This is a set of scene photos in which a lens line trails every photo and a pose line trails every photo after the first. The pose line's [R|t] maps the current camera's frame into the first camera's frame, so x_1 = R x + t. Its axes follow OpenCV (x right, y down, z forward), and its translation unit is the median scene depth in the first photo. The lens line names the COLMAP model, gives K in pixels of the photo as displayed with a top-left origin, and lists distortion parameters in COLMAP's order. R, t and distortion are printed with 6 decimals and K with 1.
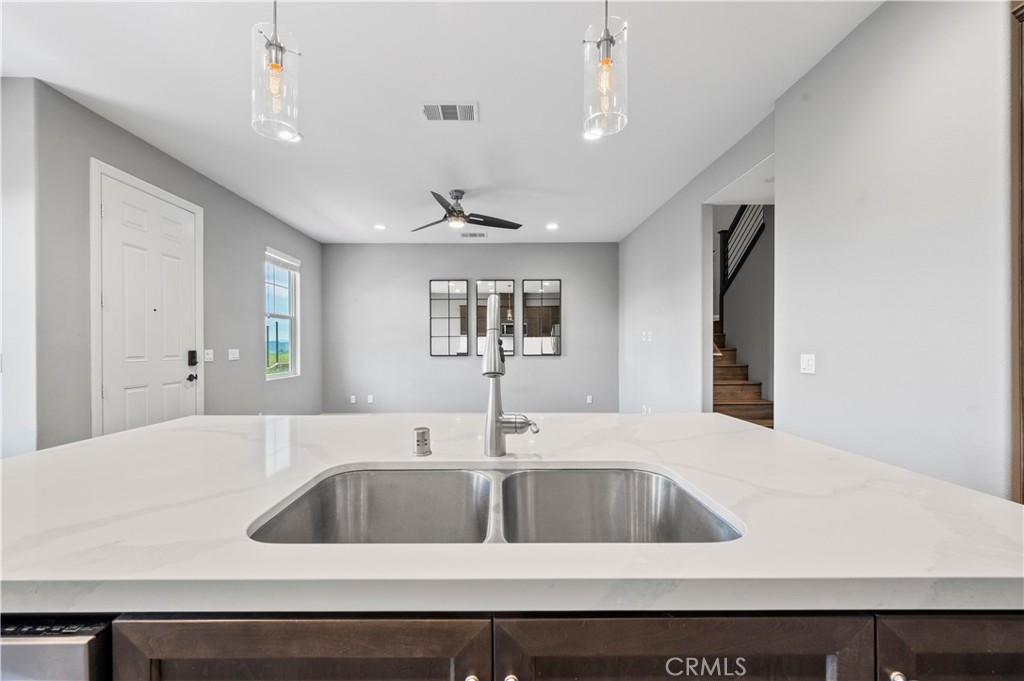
lens RADIAL K [[401.9, 0, 502.2], [0, 401.9, 344.7], [0, 0, 1]] dist [-0.001181, -0.000547]
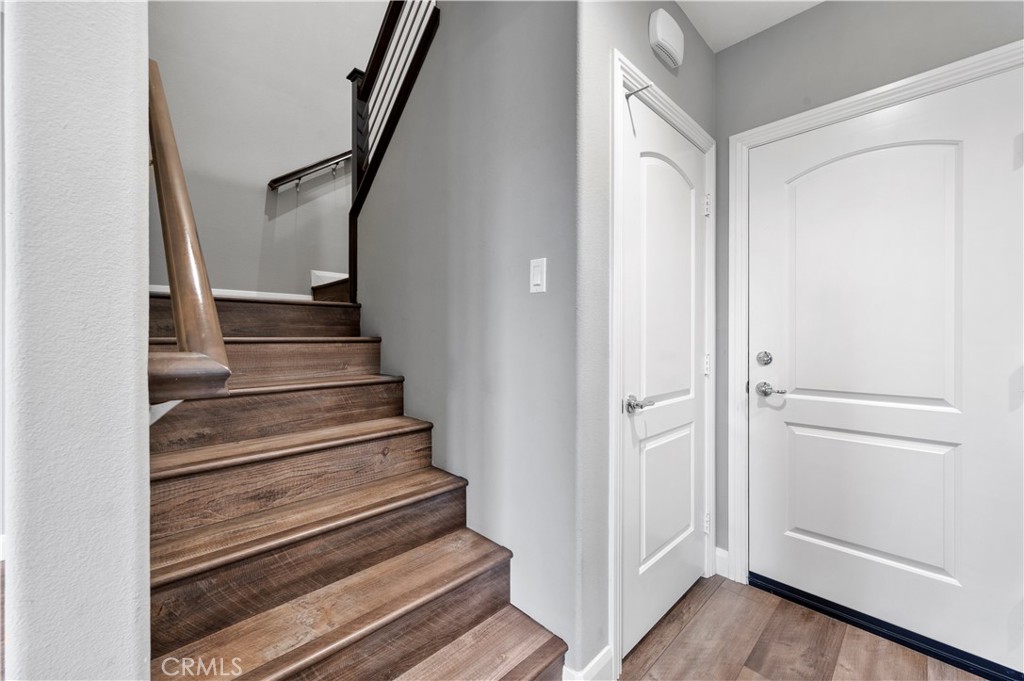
lens RADIAL K [[401.9, 0, 505.5], [0, 401.9, 341.0], [0, 0, 1]] dist [-0.001181, -0.000547]
pose [[0.730335, -0.005021, 0.683071, 0.390923], [-0.003552, 0.999932, 0.011148, 0.008835], [-0.683080, -0.010569, 0.730267, 0.603763]]
